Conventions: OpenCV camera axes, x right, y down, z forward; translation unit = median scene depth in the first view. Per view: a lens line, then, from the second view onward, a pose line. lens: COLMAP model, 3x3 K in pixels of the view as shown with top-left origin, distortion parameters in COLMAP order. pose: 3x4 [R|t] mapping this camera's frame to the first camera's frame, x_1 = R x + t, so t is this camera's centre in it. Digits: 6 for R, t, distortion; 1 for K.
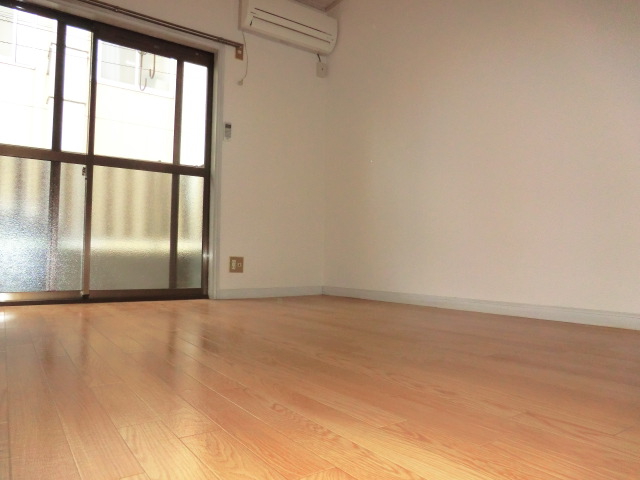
lens RADIAL K [[457.5, 0, 320.0], [0, 457.5, 240.0], [0, 0, 1]] dist [-0.003389, 0.001933]
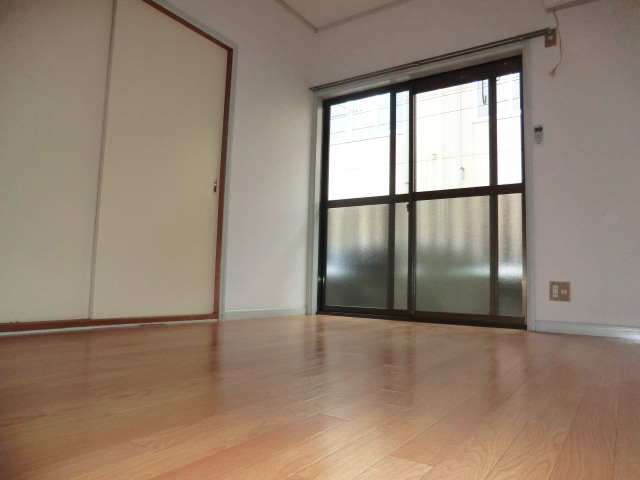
lens RADIAL K [[471.5, 0, 320.0], [0, 471.5, 240.0], [0, 0, 1]] dist [0.003463, 0.002356]
pose [[0.374613, -0.077893, -0.923904, 0.451920], [0.021877, 0.996930, -0.075179, 0.016503], [0.926923, 0.007951, 0.375167, 0.287669]]
